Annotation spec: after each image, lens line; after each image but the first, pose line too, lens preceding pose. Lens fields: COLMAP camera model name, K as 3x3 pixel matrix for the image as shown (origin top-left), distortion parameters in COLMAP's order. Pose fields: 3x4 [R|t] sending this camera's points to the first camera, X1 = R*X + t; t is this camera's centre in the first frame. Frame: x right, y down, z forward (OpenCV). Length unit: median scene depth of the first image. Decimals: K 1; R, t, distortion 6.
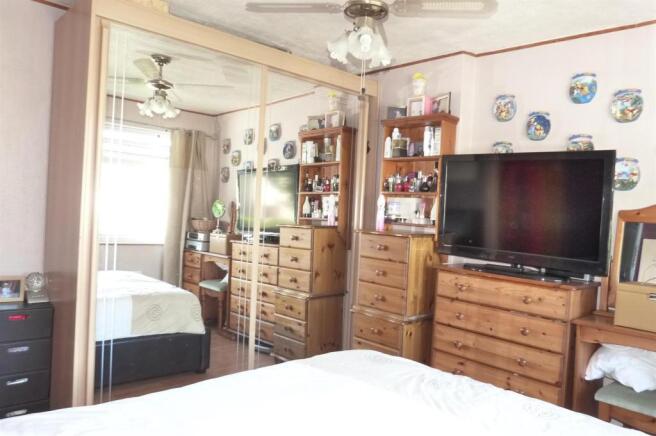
lens RADIAL K [[489.4, 0, 328.6], [0, 489.4, 216.4], [0, 0, 1]] dist [-0.025851, 0.003797]
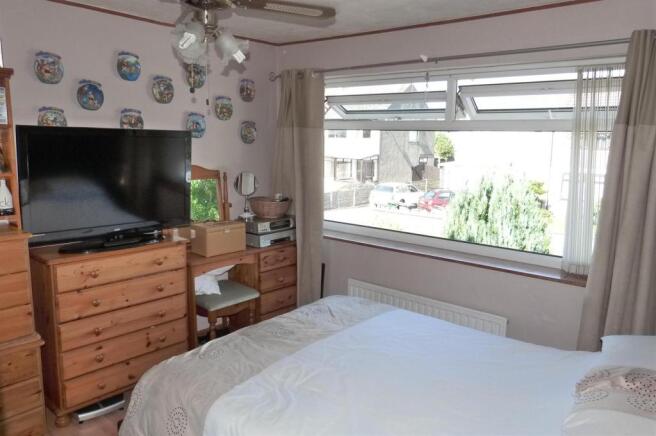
lens RADIAL K [[489.4, 0, 328.1], [0, 489.4, 219.1], [0, 0, 1]] dist [-0.025851, 0.003797]
pose [[-0.111459, -0.223996, 0.968196, -0.679071], [-0.008999, 0.974454, 0.224408, -0.175436], [-0.993728, 0.016299, -0.110628, 0.669097]]
